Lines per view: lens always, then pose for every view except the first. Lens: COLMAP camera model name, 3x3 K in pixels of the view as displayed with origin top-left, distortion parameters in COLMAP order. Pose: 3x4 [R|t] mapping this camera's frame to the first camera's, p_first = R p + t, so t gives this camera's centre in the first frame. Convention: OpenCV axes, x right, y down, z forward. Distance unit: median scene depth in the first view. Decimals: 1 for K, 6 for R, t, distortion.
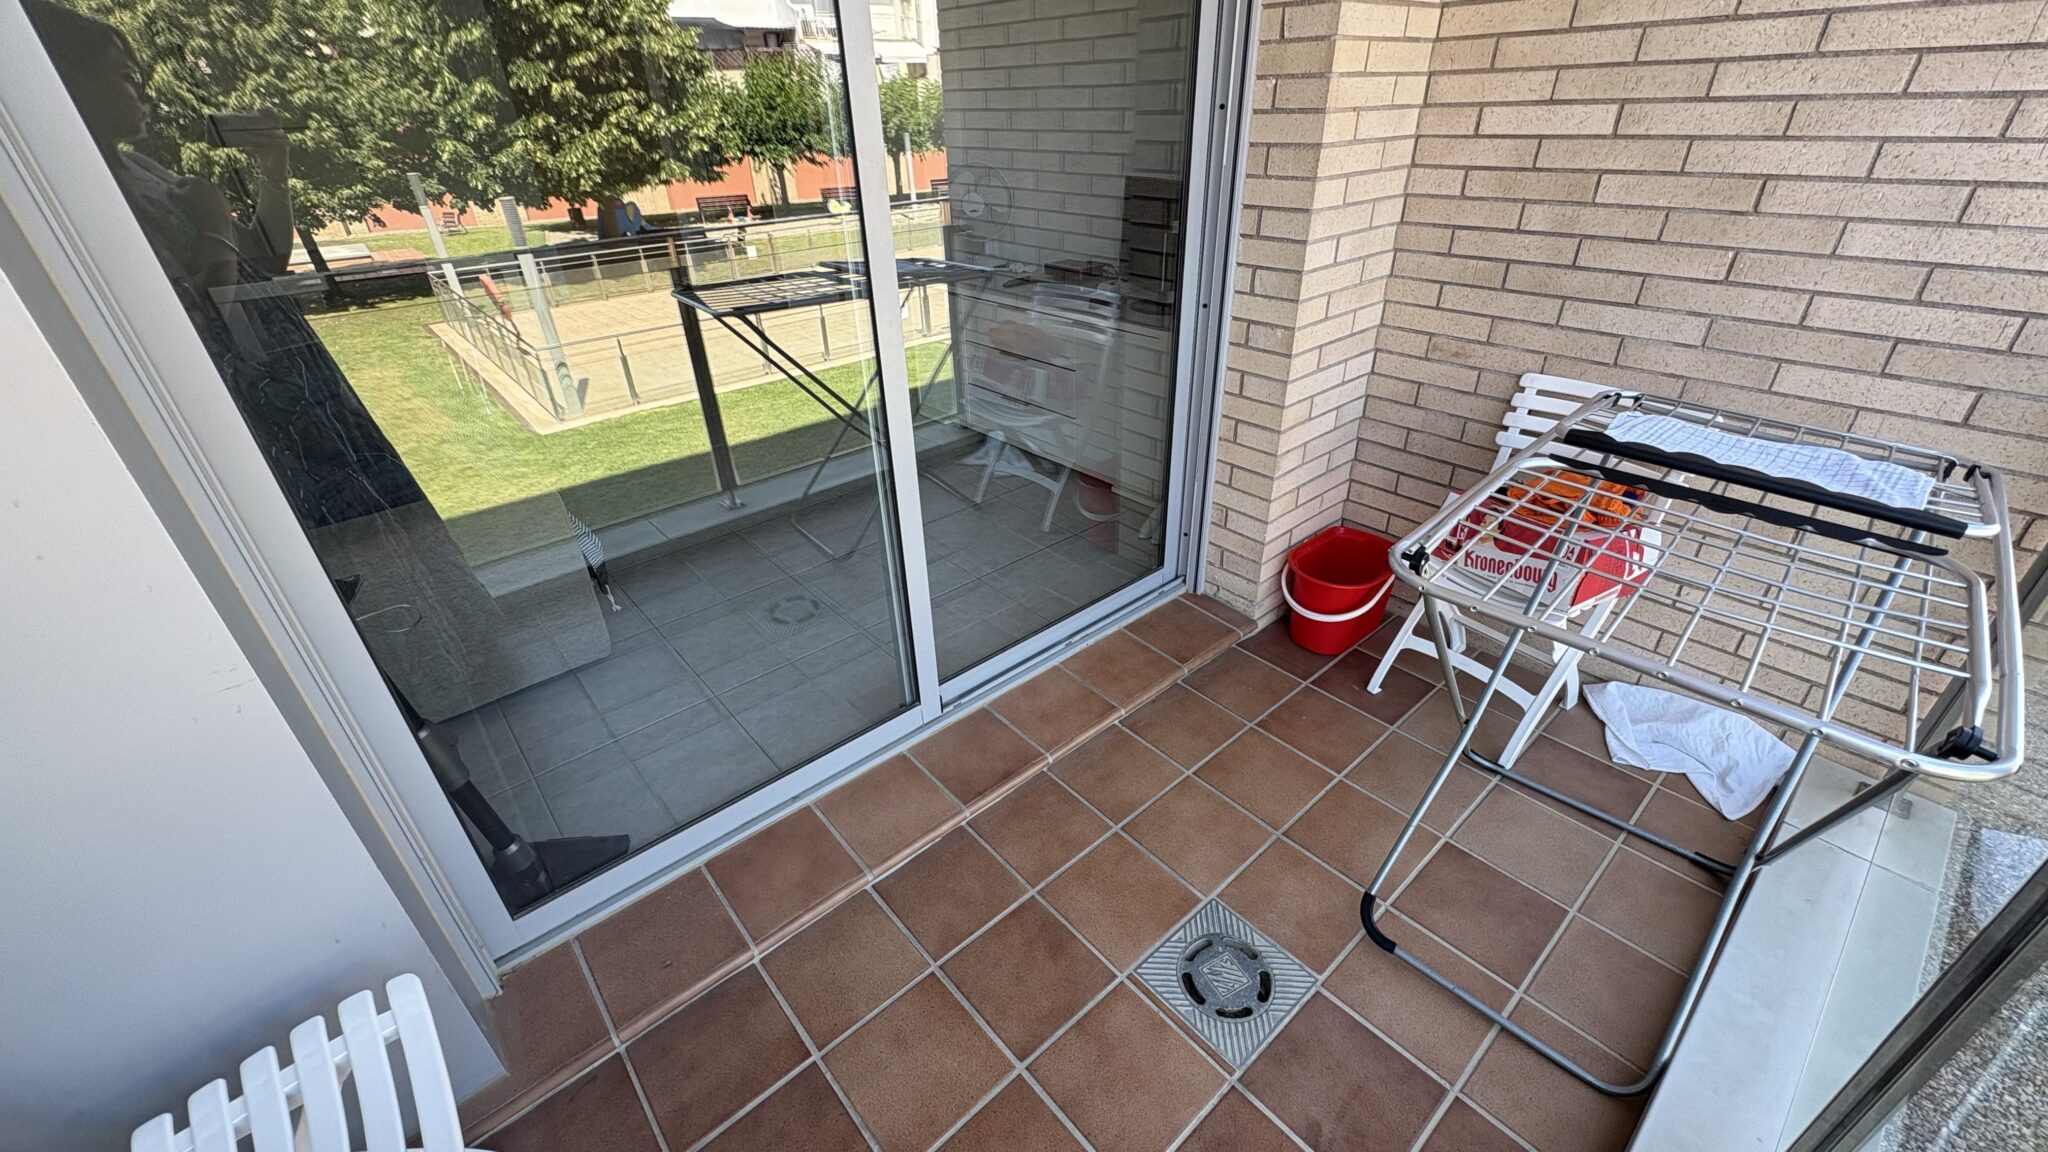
lens RADIAL K [[818.7, 0, 1023.8], [0, 818.7, 575.0], [0, 0, 1]] dist [-0.000588, -0.000245]
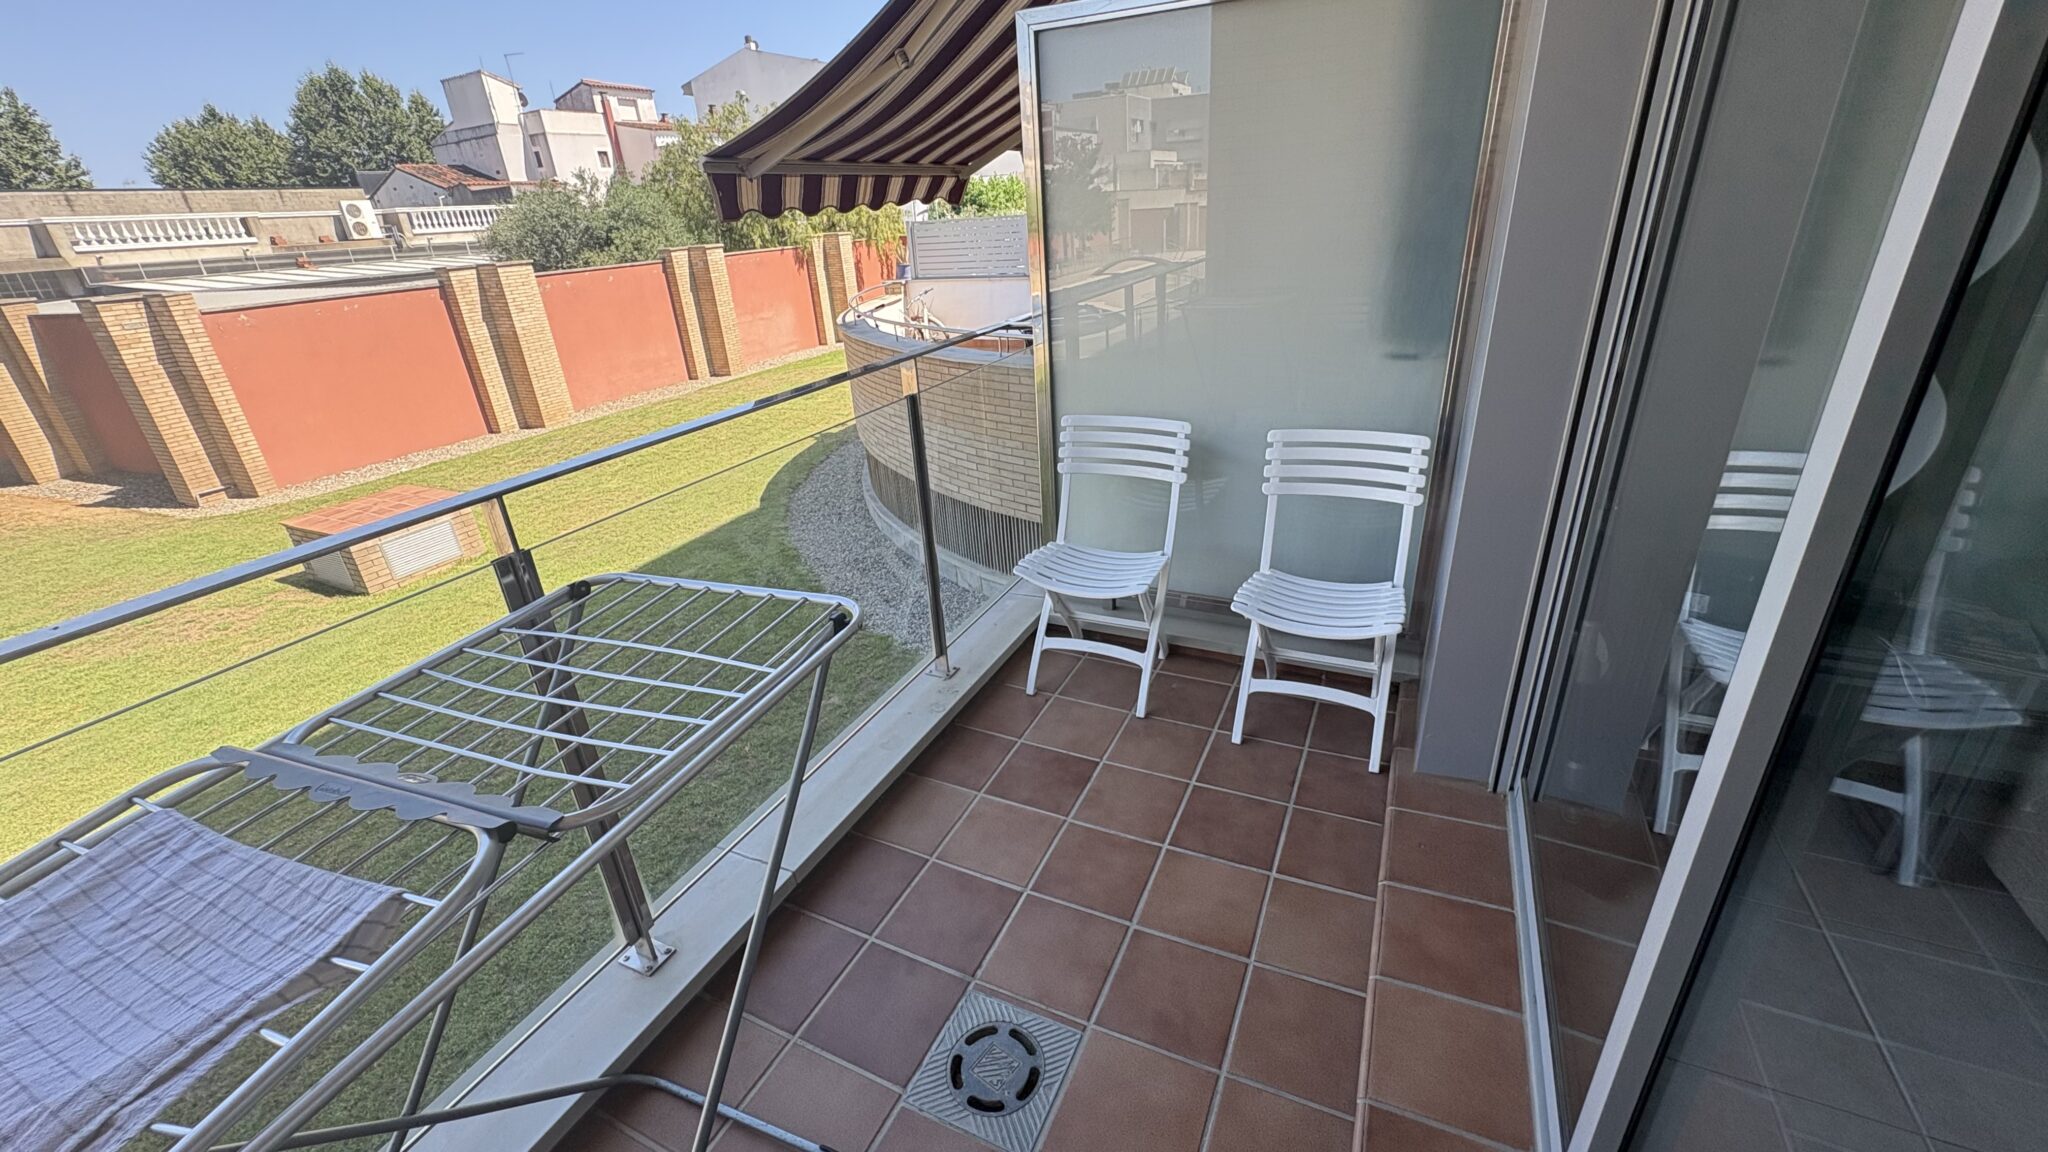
lens RADIAL K [[818.7, 0, 1023.8], [0, 818.7, 575.0], [0, 0, 1]] dist [-0.000588, -0.000245]
pose [[-0.912230, 0.241456, -0.330962, 0.407509], [-0.128918, 0.597628, 0.791342, -0.649143], [0.388866, 0.764552, -0.514046, 1.094643]]
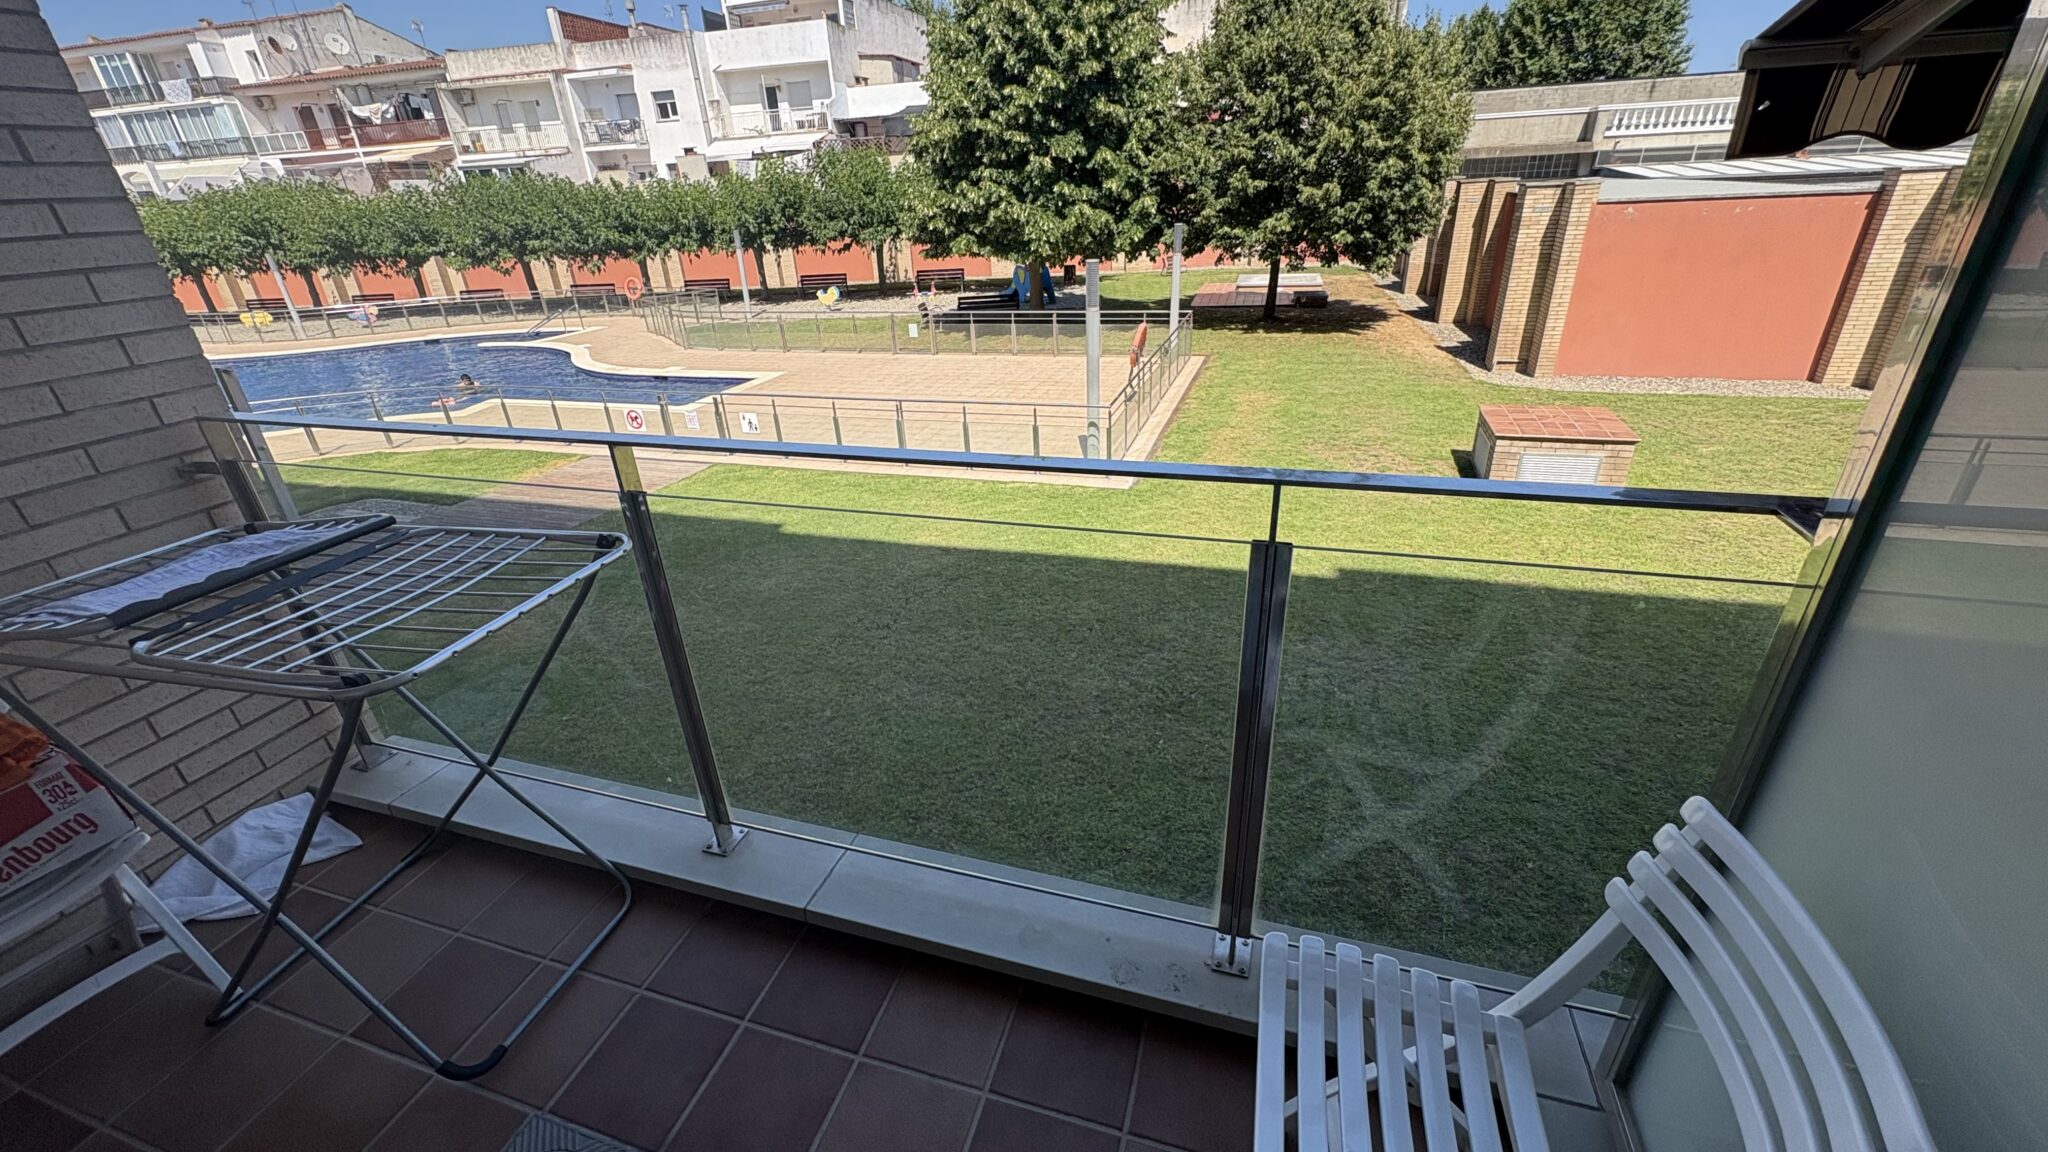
lens RADIAL K [[818.7, 0, 1023.8], [0, 818.7, 575.0], [0, 0, 1]] dist [-0.000588, -0.000245]
pose [[-0.509923, -0.324618, 0.796619, -0.512061], [0.490317, 0.651220, 0.579225, -0.203768], [-0.706801, 0.685956, -0.172907, 0.332914]]
